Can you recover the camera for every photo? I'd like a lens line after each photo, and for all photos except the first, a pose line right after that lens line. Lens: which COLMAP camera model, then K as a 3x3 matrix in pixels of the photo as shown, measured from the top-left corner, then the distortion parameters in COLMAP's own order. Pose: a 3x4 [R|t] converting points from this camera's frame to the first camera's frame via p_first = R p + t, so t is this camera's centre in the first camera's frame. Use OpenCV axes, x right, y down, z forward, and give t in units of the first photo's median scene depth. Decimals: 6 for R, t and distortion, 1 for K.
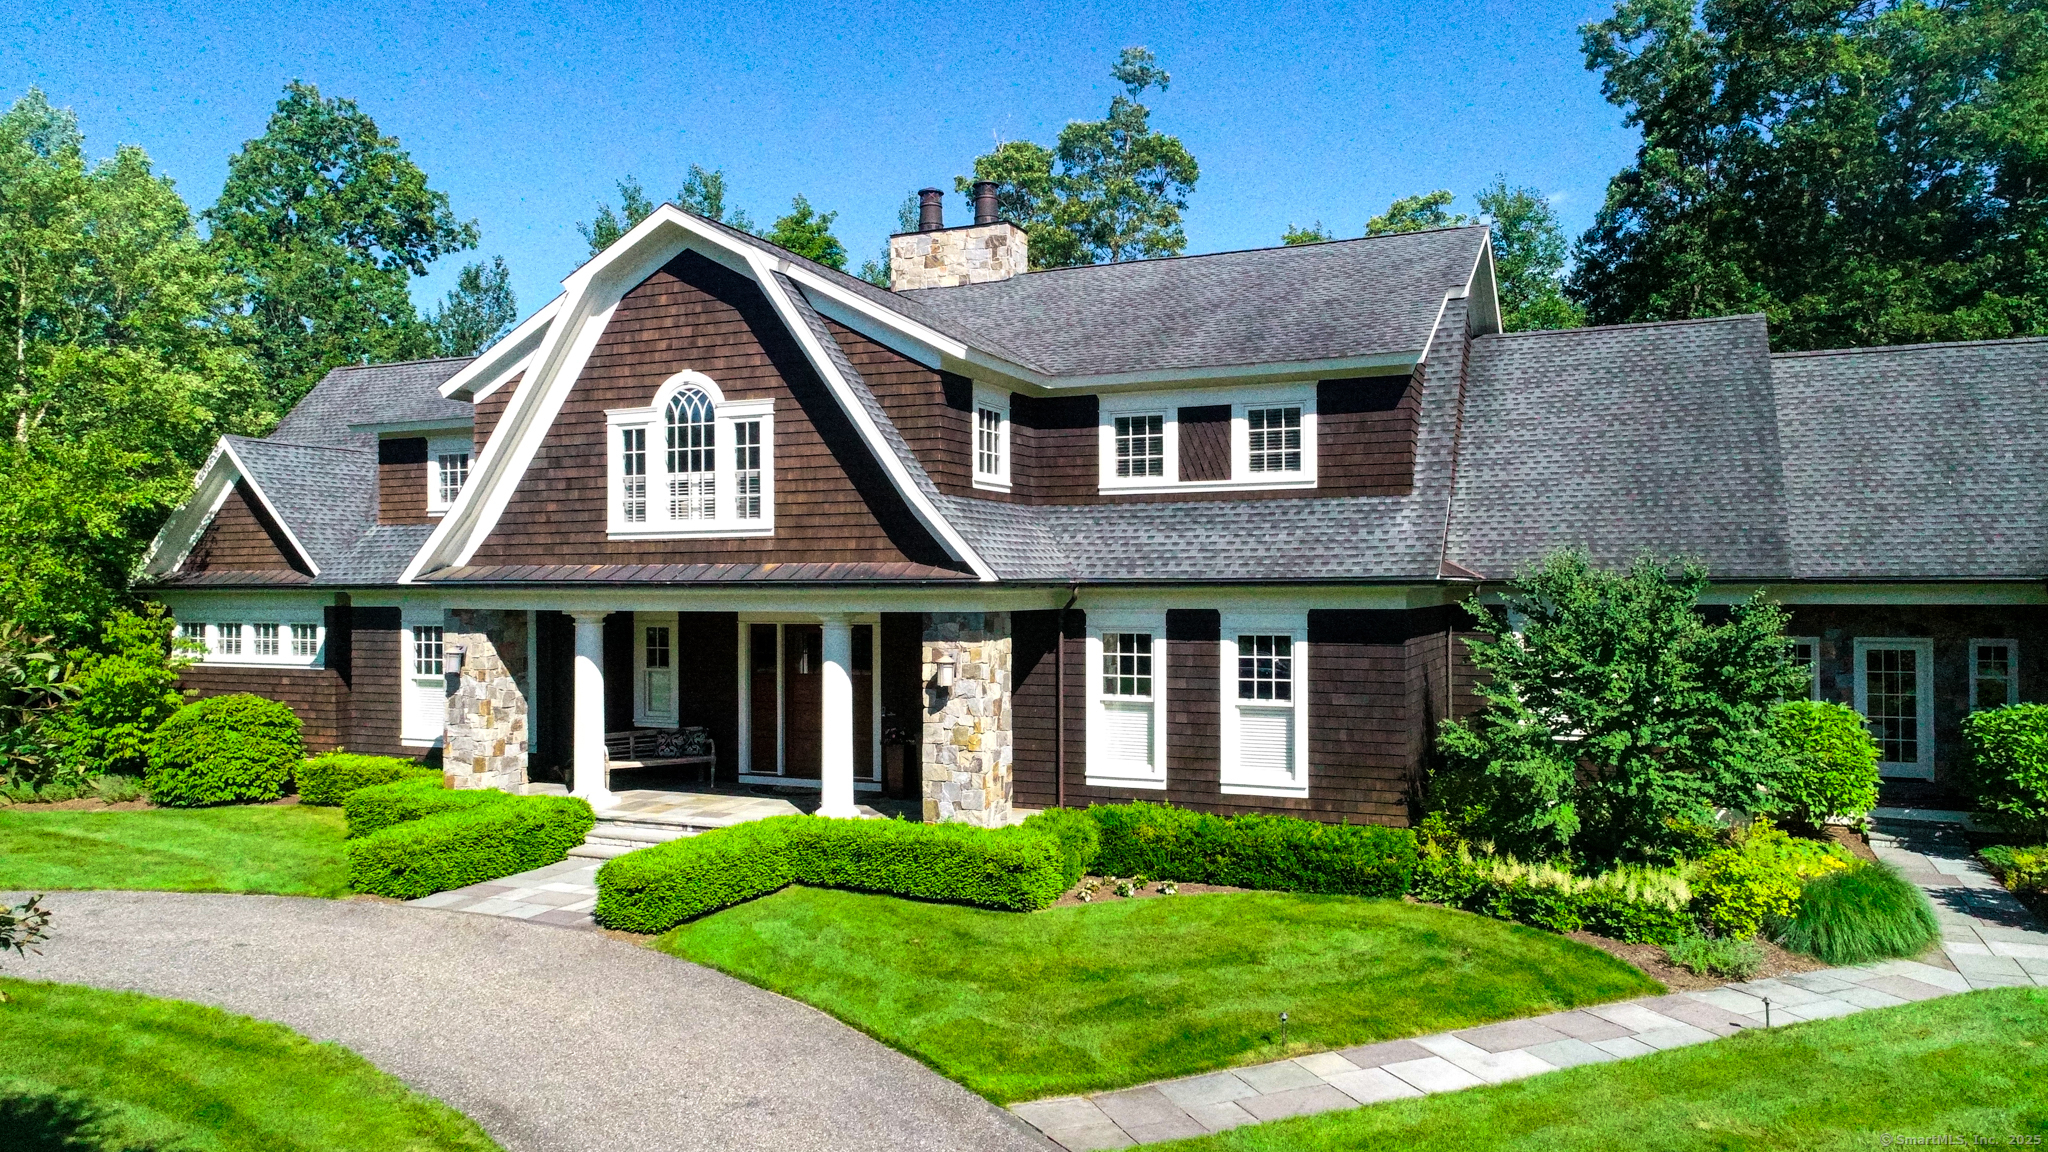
lens RADIAL K [[1388.6, 0, 1024.0], [0, 1388.6, 576.0], [0, 0, 1]] dist [0.004379, -0.002349]
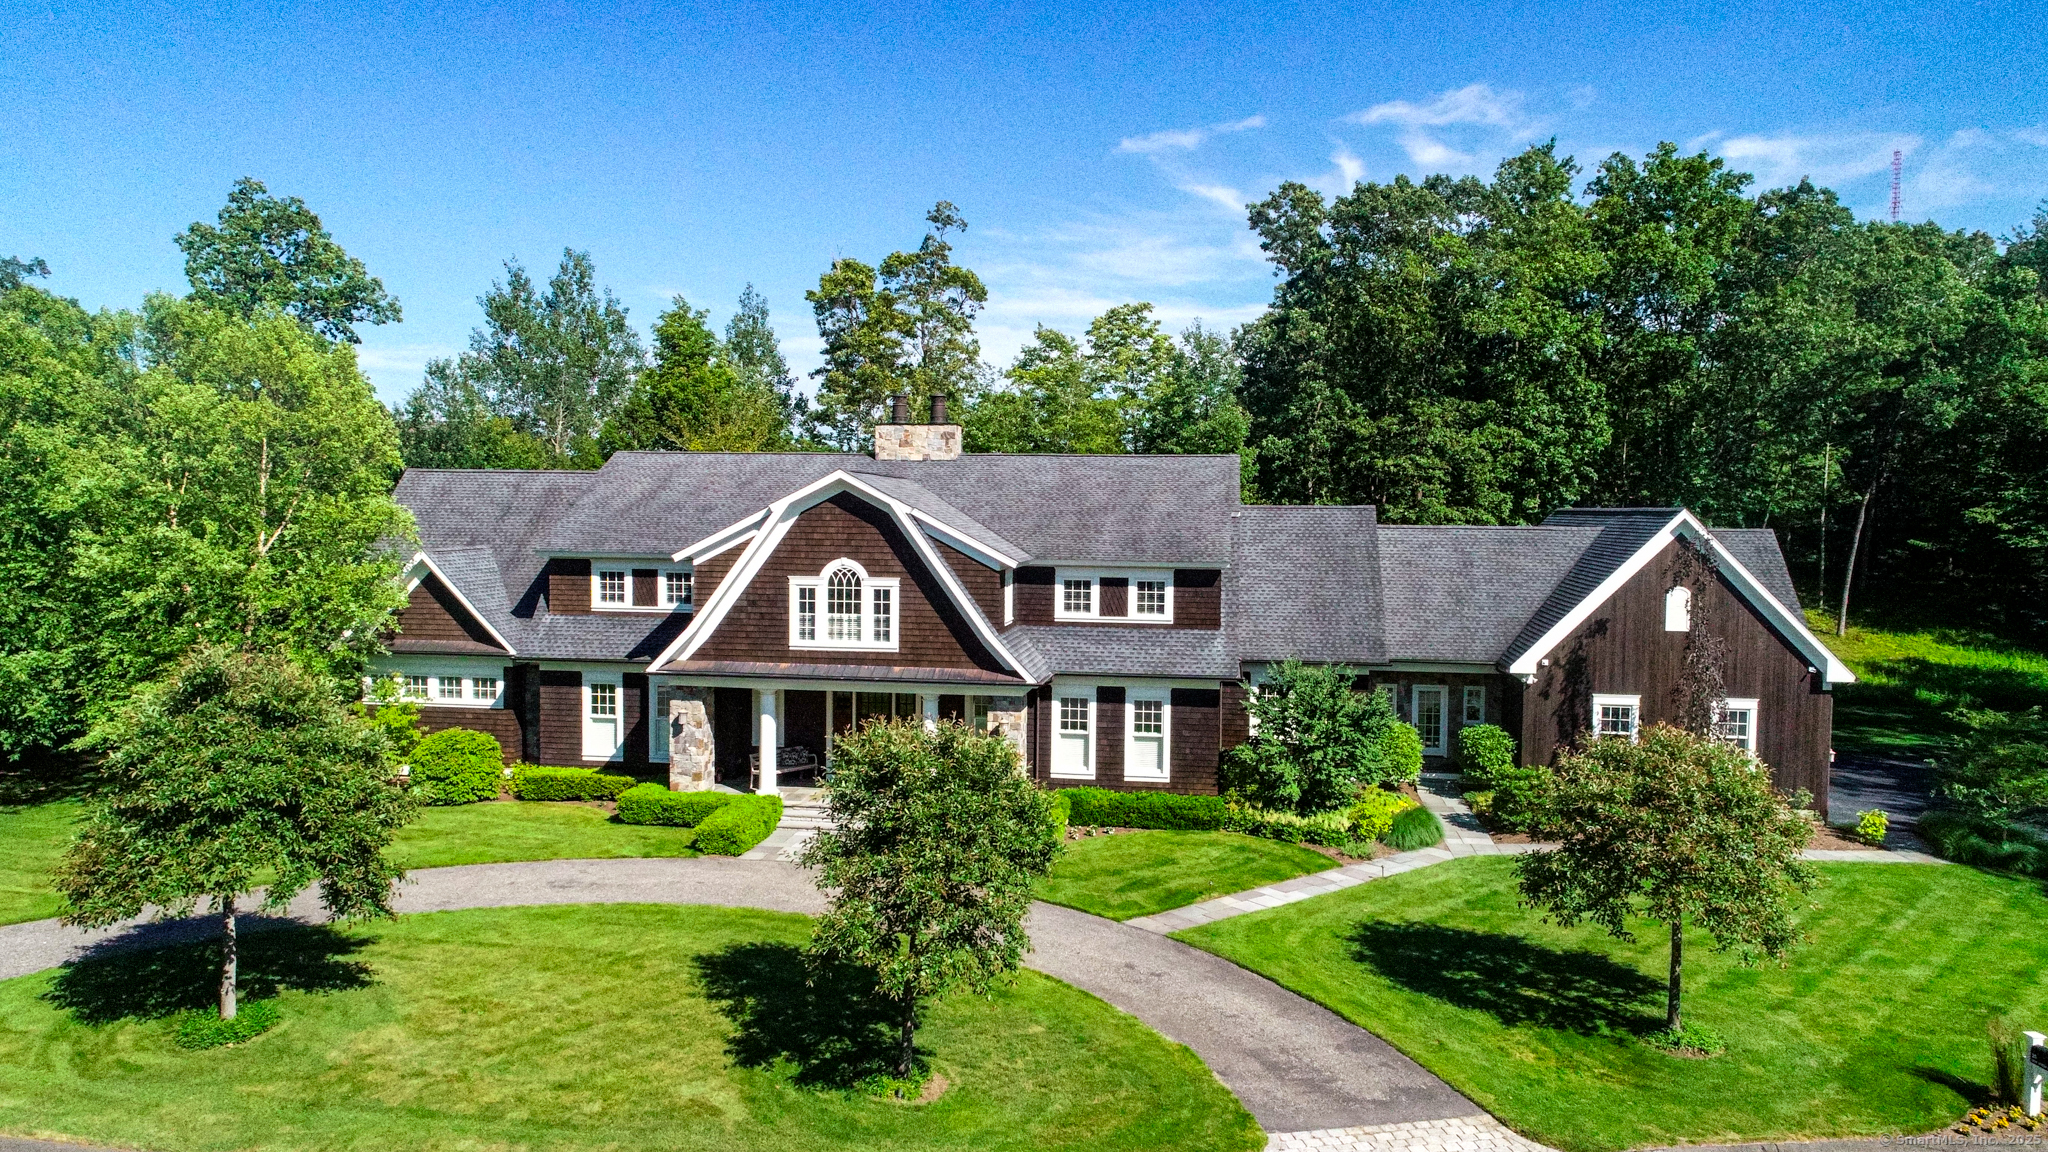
lens RADIAL K [[1388.6, 0, 1024.0], [0, 1388.6, 576.0], [0, 0, 1]] dist [0.004379, -0.002349]
pose [[0.962639, 0.001743, 0.270784, -0.512748], [-0.016685, 0.998461, 0.052888, -0.227340], [-0.270275, -0.055430, 0.961186, -0.806073]]
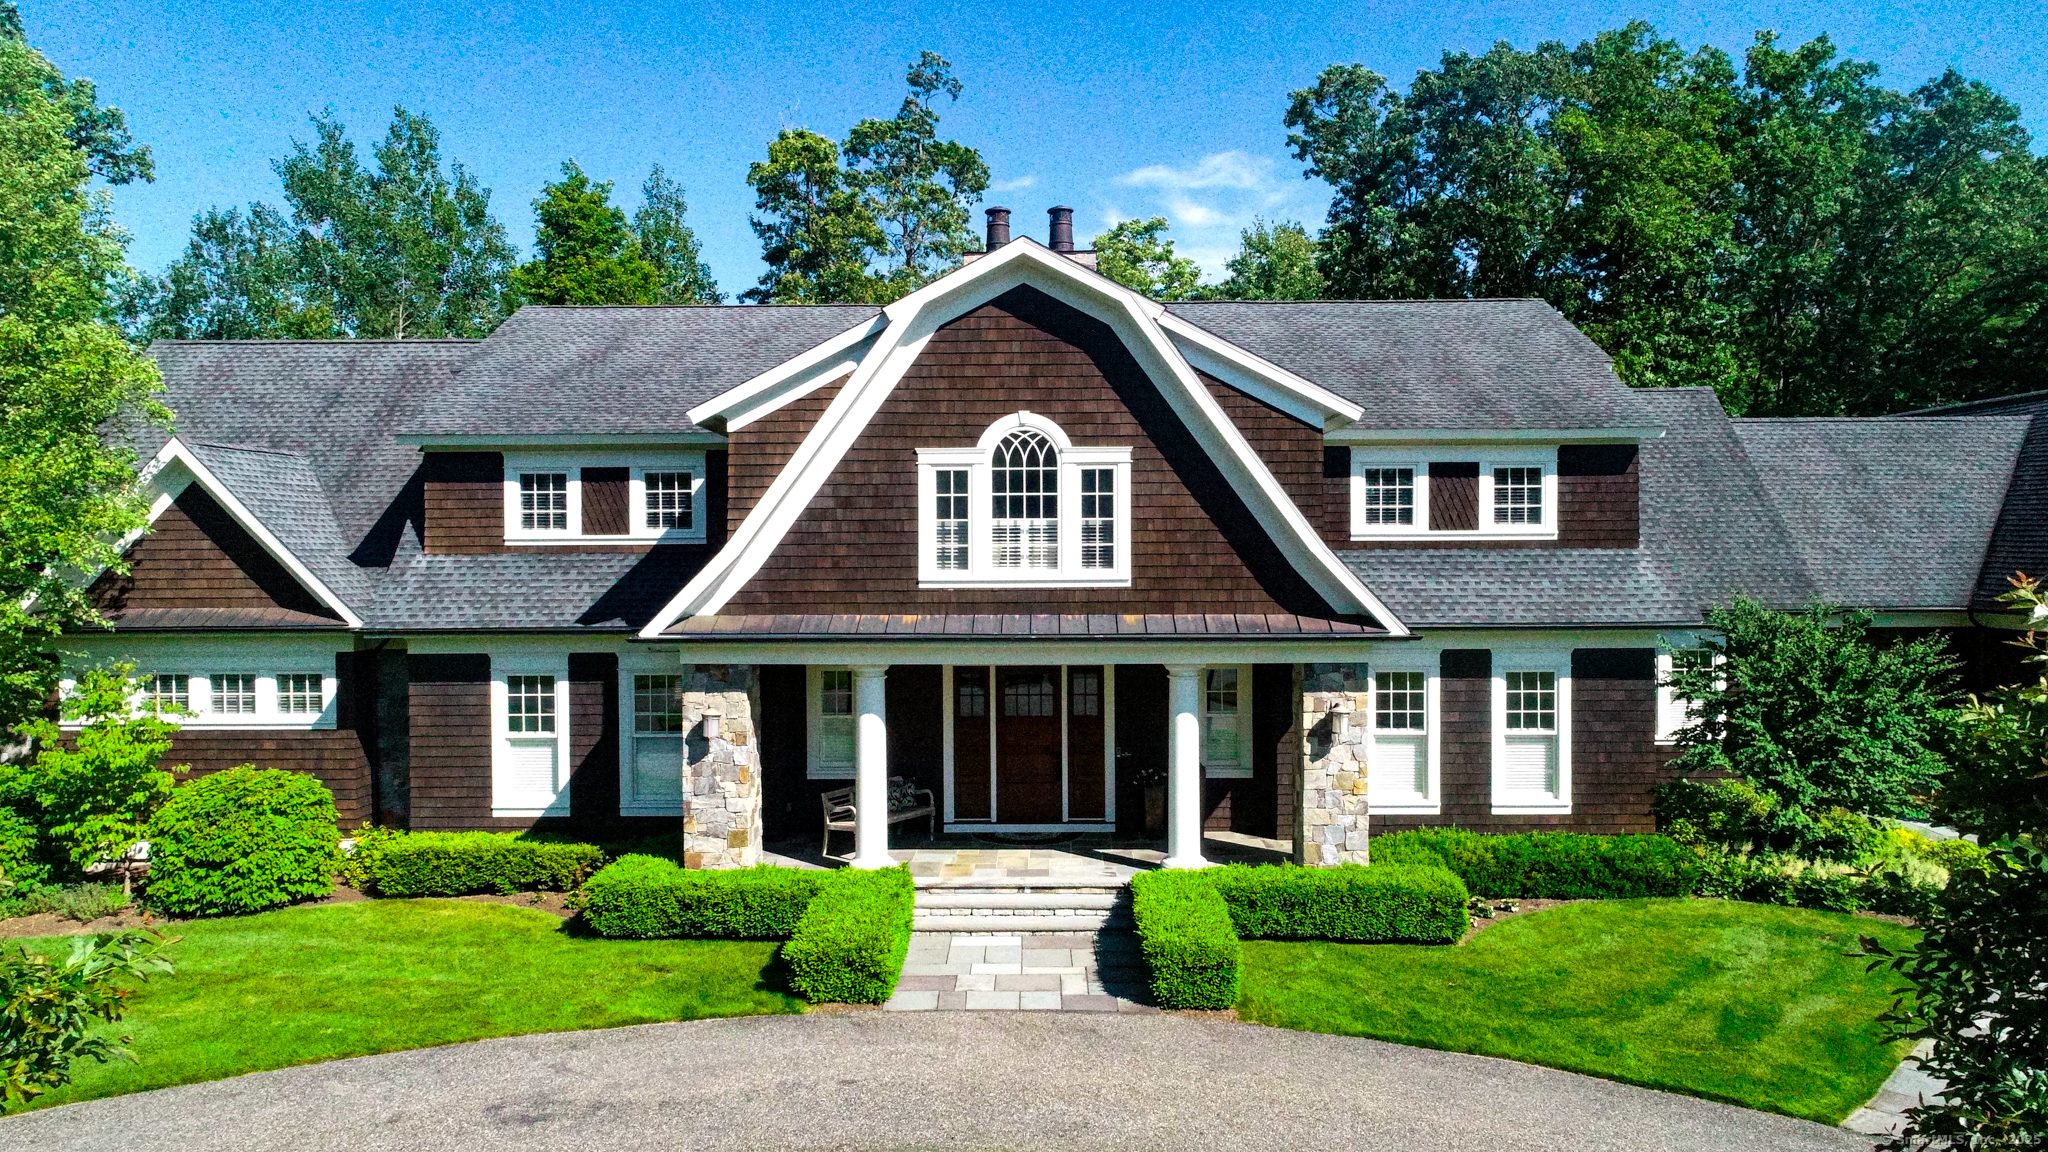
lens RADIAL K [[1388.6, 0, 1024.0], [0, 1388.6, 576.0], [0, 0, 1]] dist [0.004379, -0.002349]
pose [[0.920581, -0.006811, 0.390492, -0.624397], [-0.000921, 0.999807, 0.019609, -0.054946], [-0.390550, -0.018411, 0.920397, 0.123345]]
